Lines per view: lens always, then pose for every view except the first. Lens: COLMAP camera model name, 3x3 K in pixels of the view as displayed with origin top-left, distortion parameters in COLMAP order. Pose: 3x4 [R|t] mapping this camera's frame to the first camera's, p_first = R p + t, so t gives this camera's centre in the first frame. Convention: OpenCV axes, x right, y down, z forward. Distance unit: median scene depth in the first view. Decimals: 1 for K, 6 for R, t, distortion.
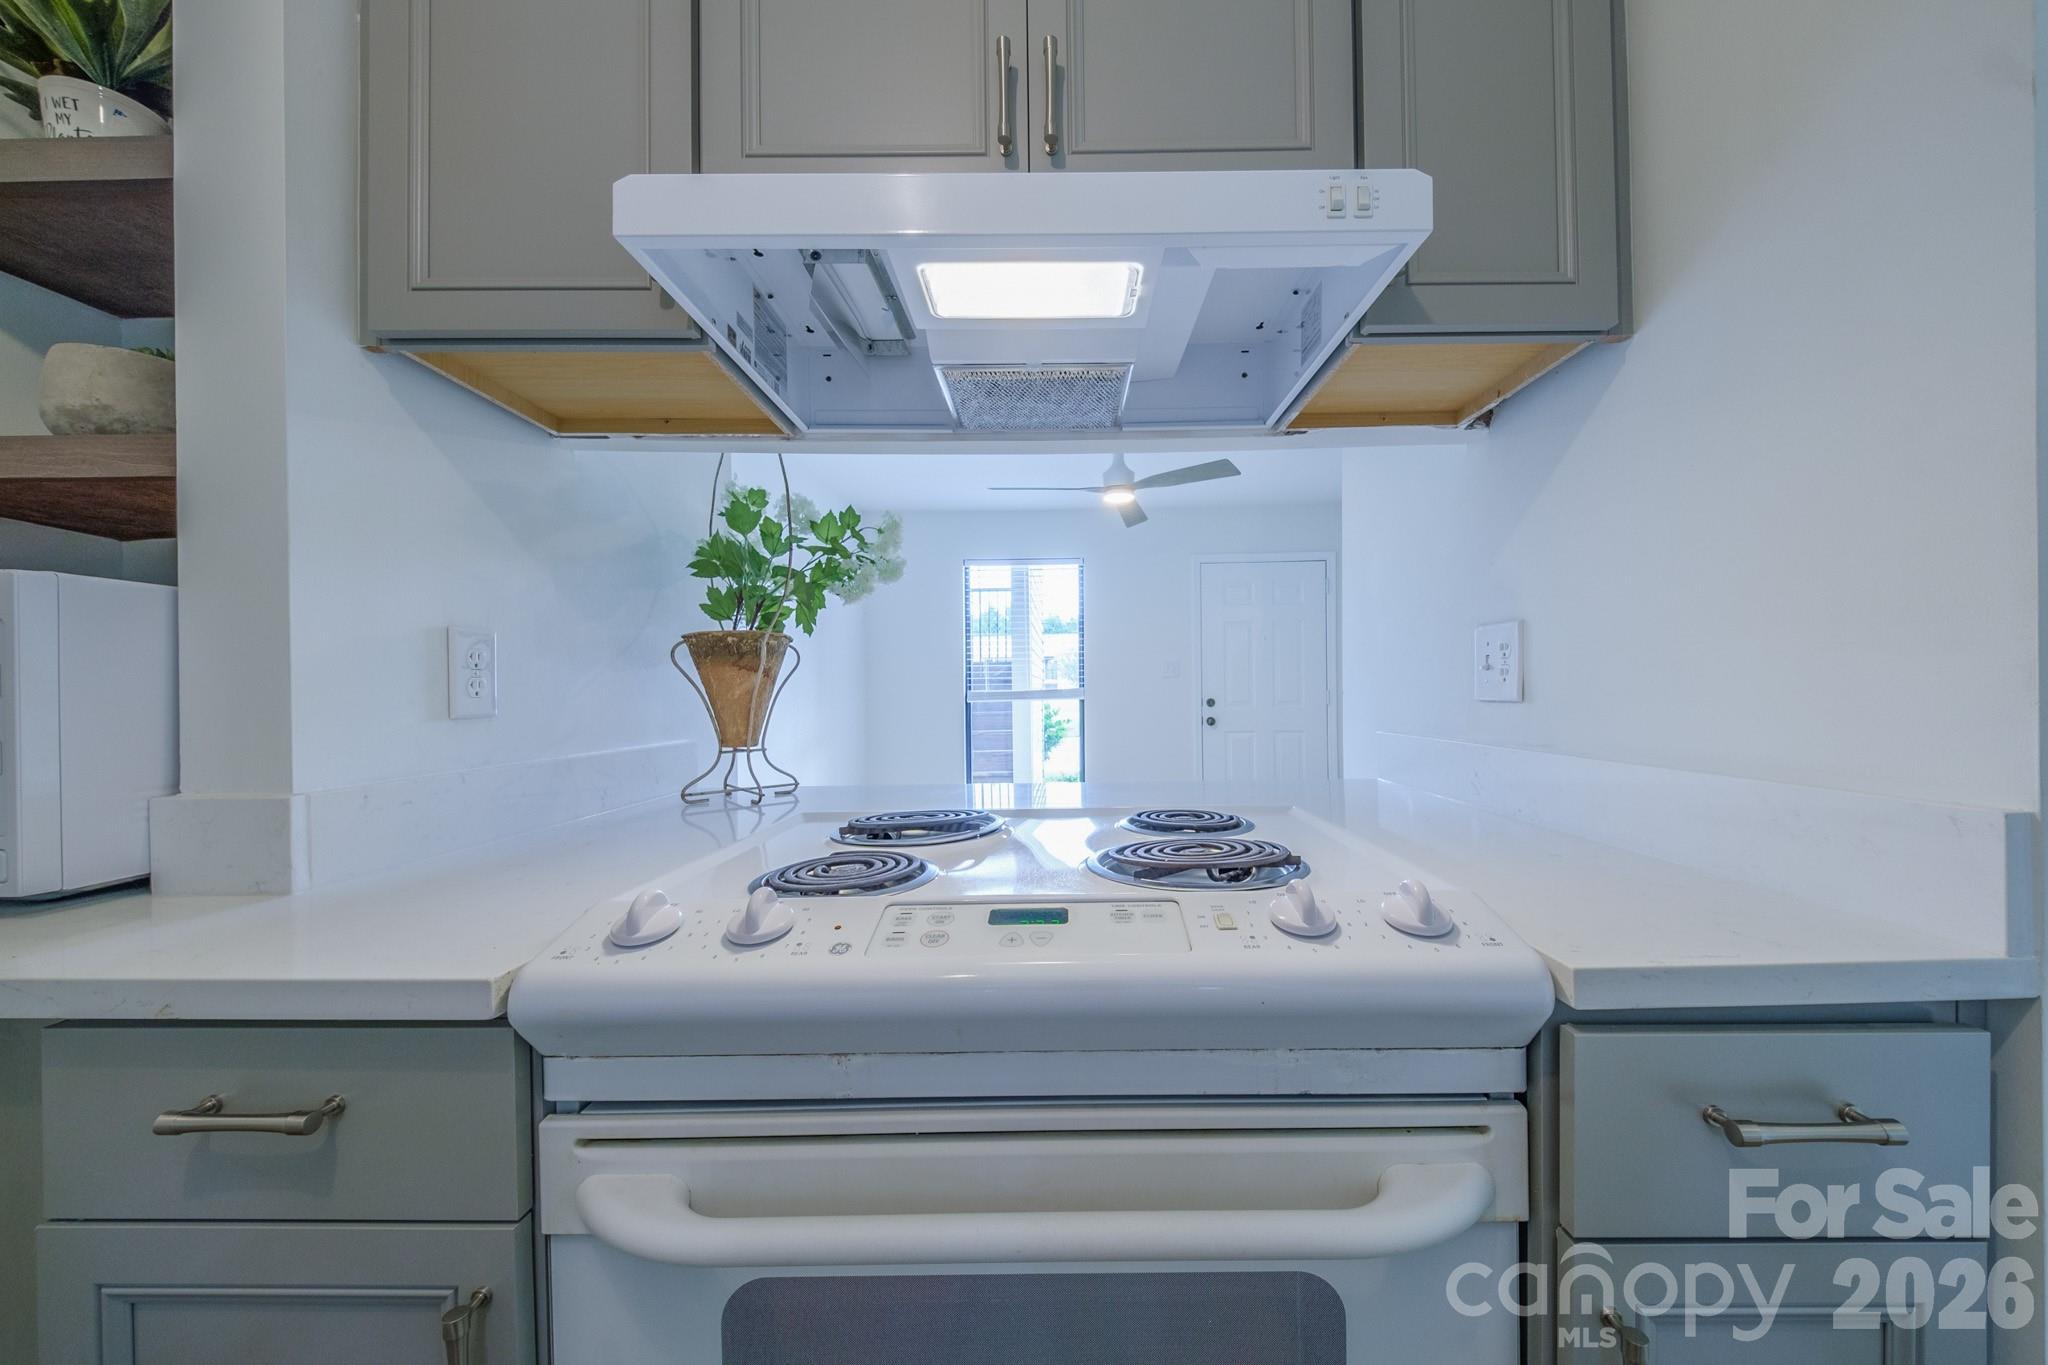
lens RADIAL K [[741.6, 0, 1077.6], [0, 741.6, 697.8], [0, 0, 1]] dist [0.006525, -0.003940]
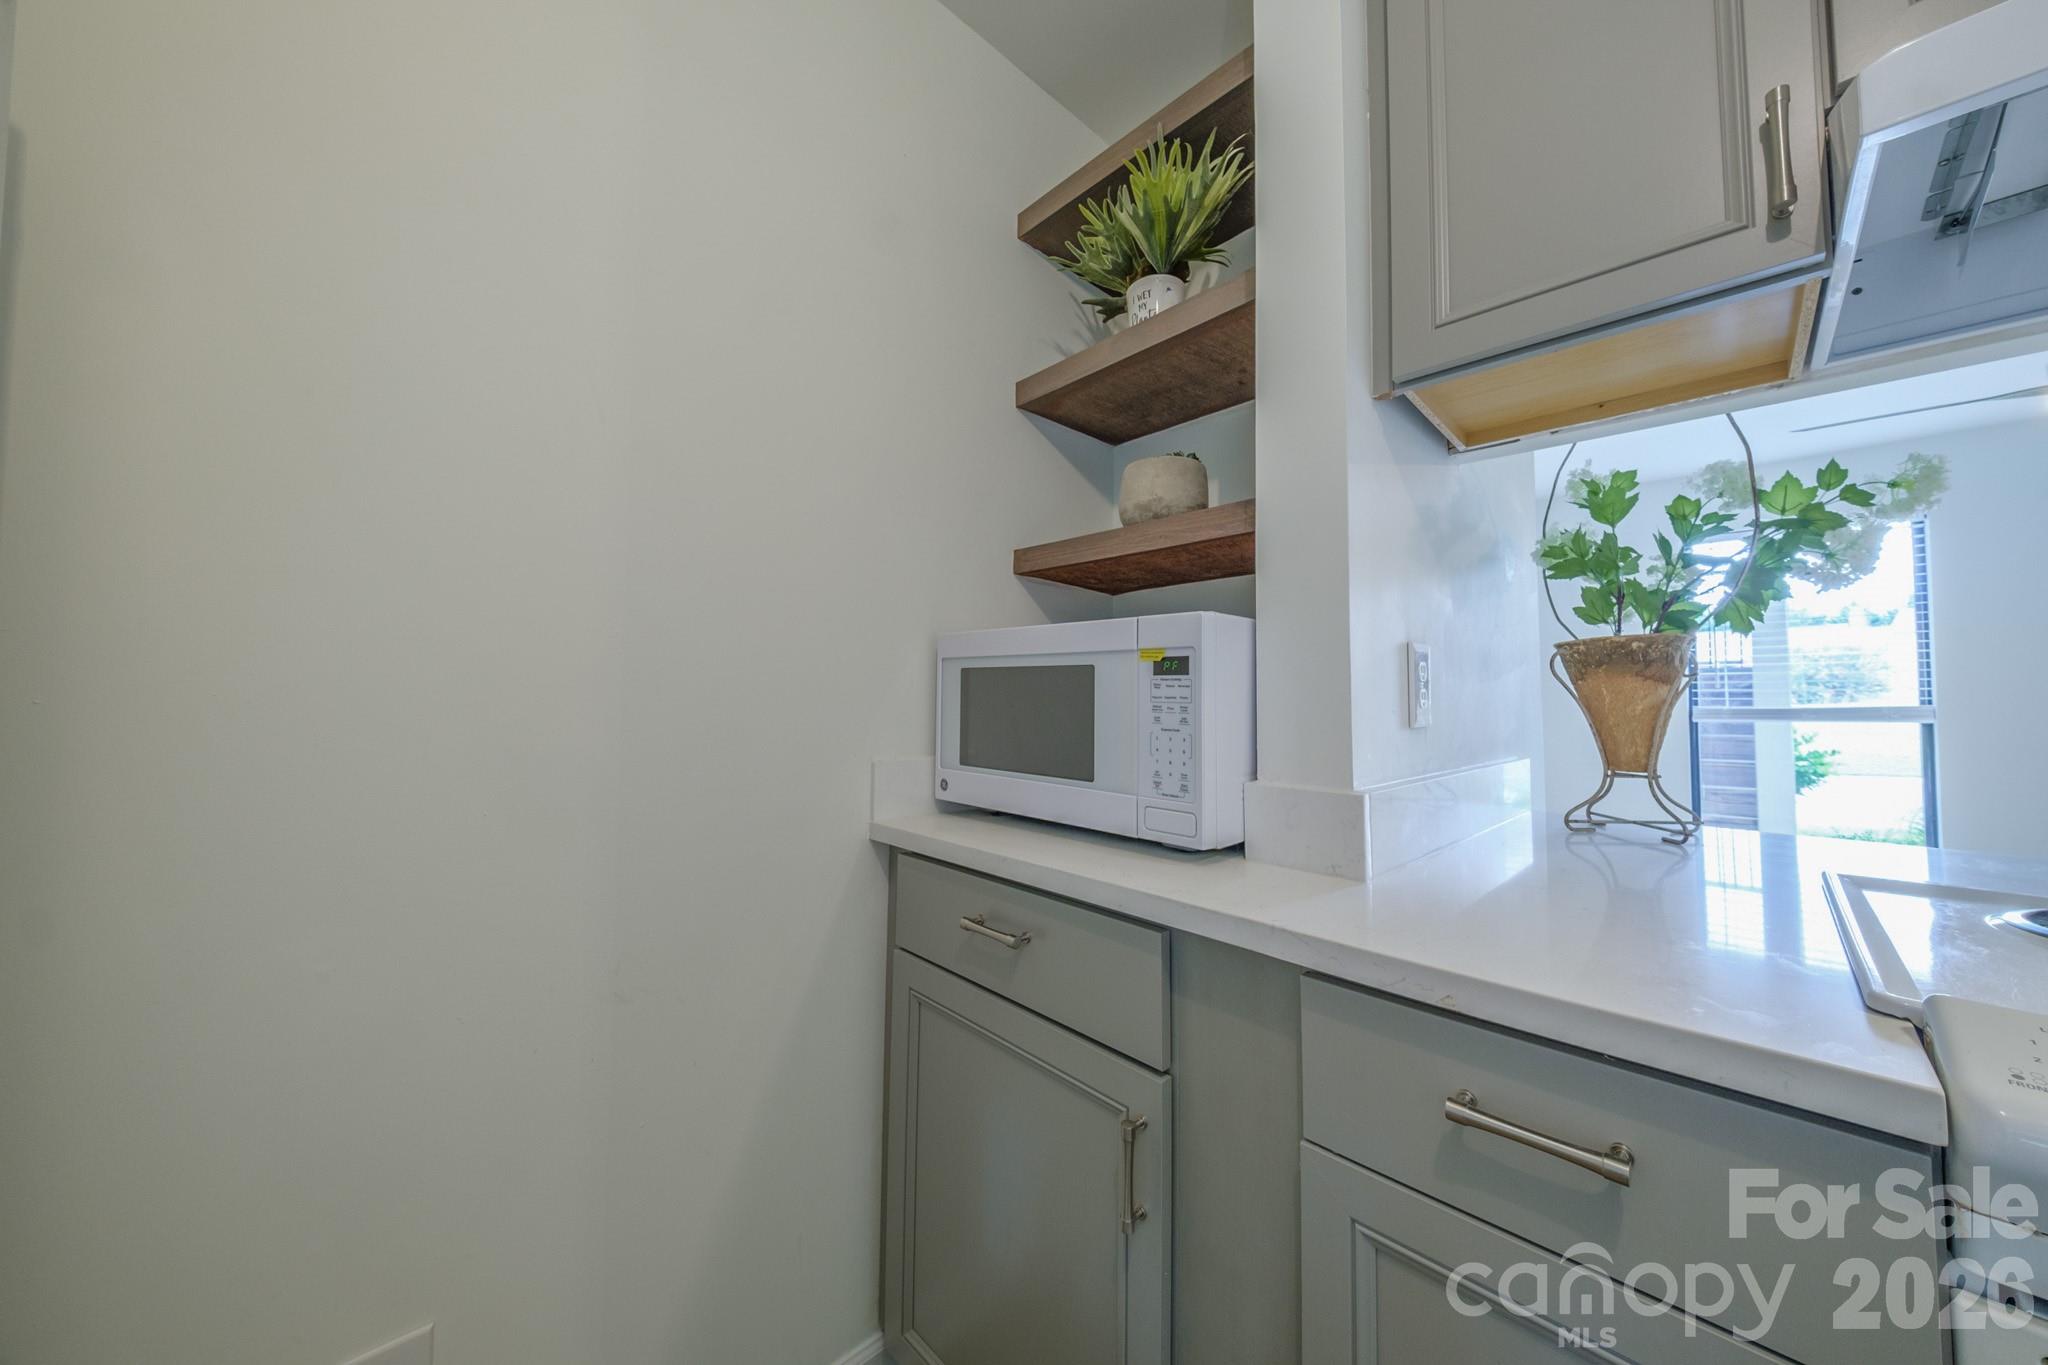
lens RADIAL K [[692.8, 0, 1019.0], [0, 692.8, 671.0], [0, 0, 1]] dist [0.015581, -0.004226]
pose [[0.684664, -0.014896, -0.728707, -0.399319], [-0.022855, 0.998861, -0.041892, 0.000782], [0.728500, 0.045337, 0.683543, -0.073029]]
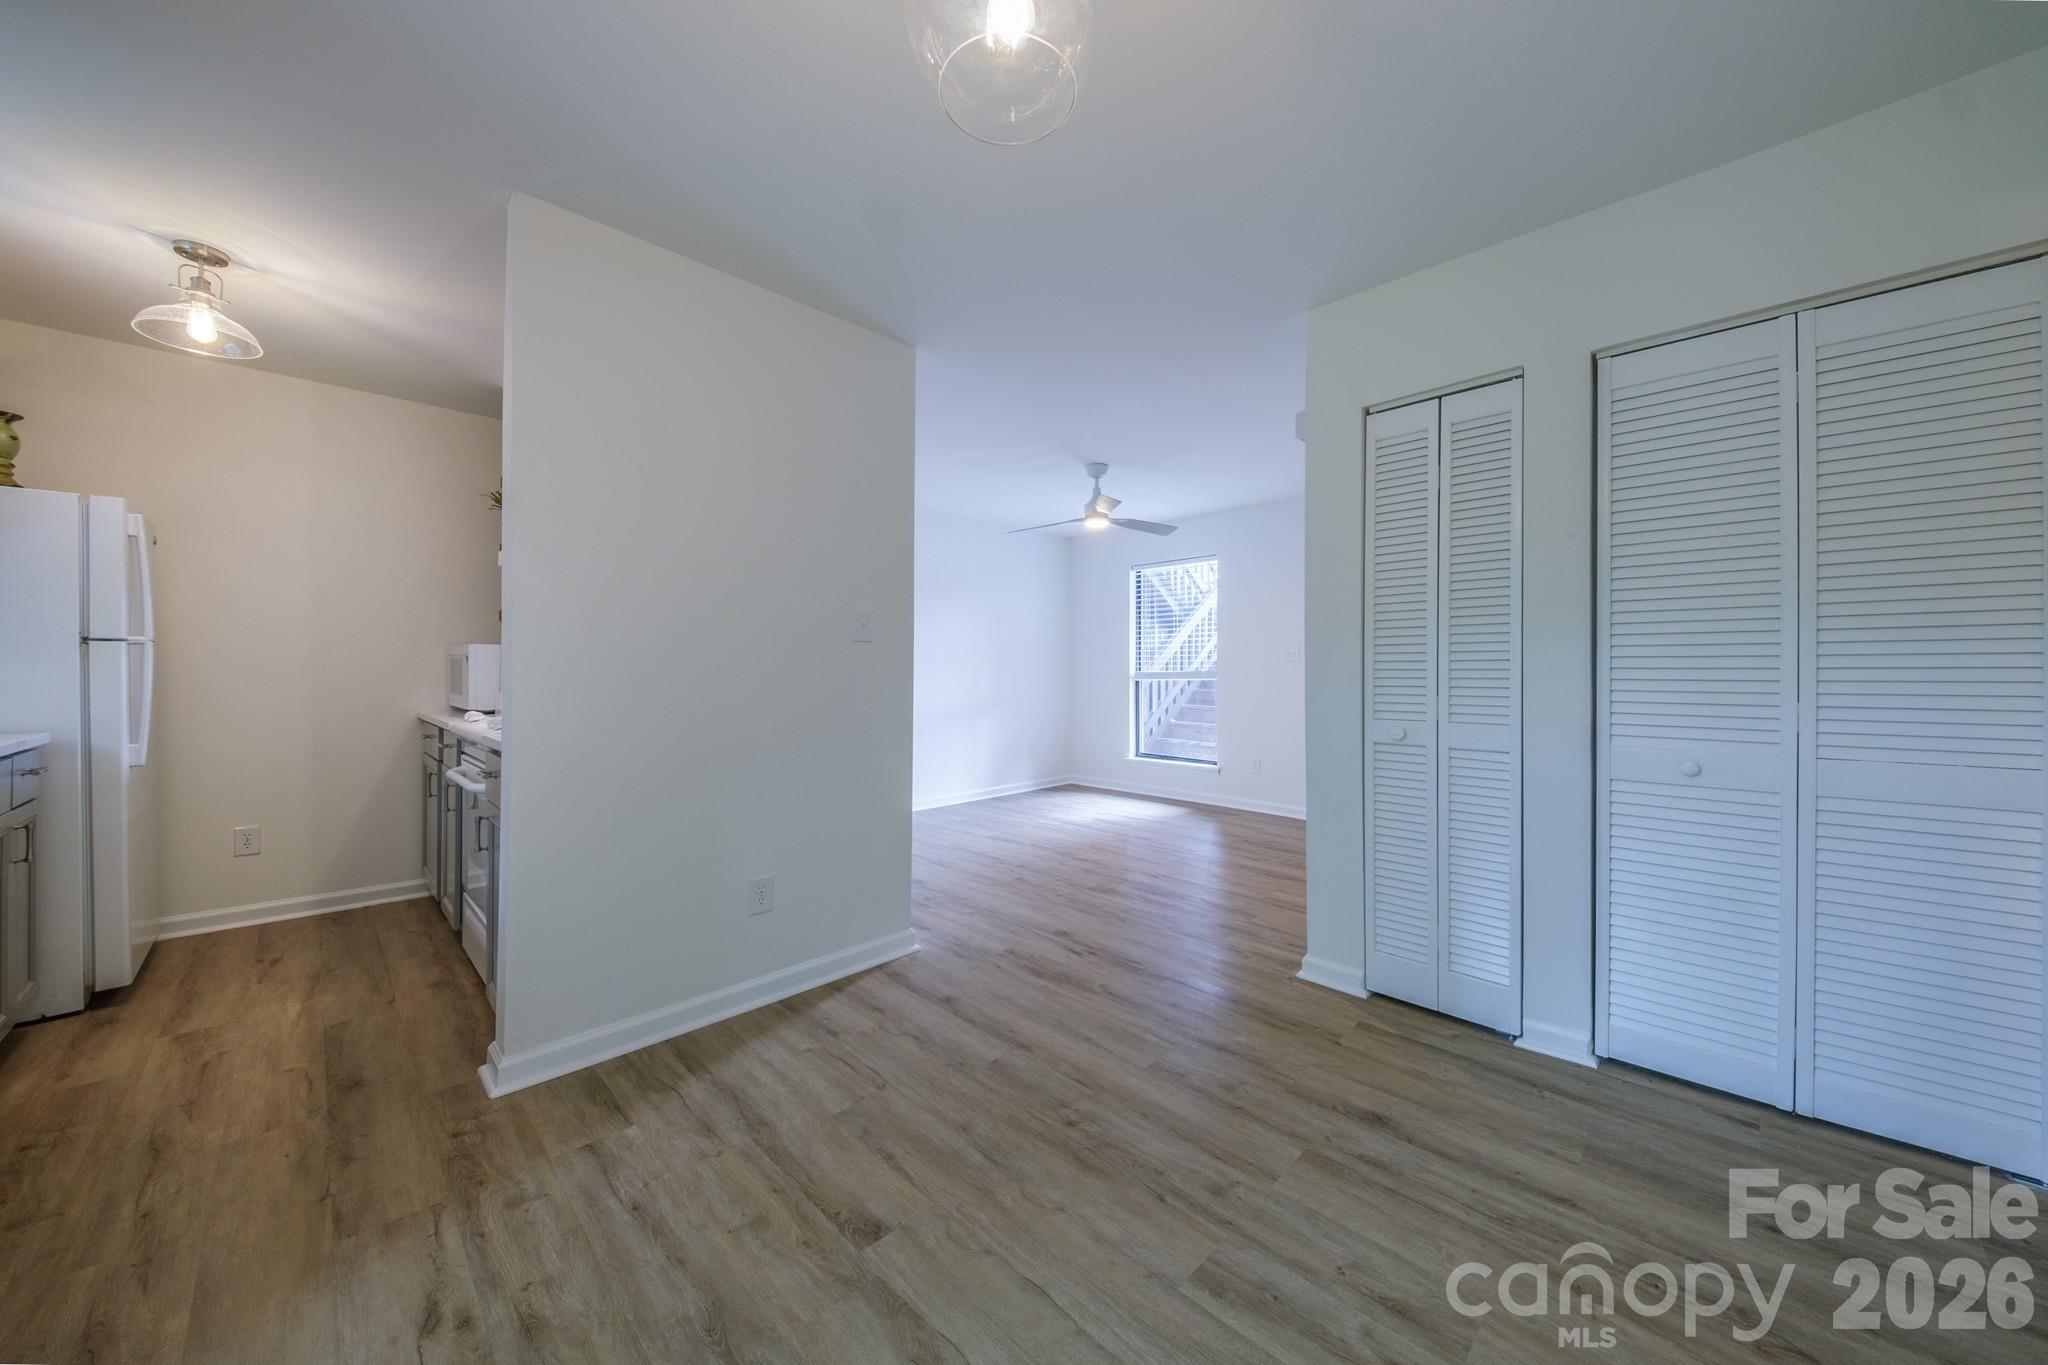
lens RADIAL K [[702.6, 0, 1046.9], [0, 702.6, 670.6], [0, 0, 1]] dist [0.045729, -0.016988]
pose [[0.725494, 0.008221, -0.688179, 2.499813], [-0.015643, 0.999867, -0.004546, -0.022822], [0.688051, 0.014063, 0.725526, 0.053589]]
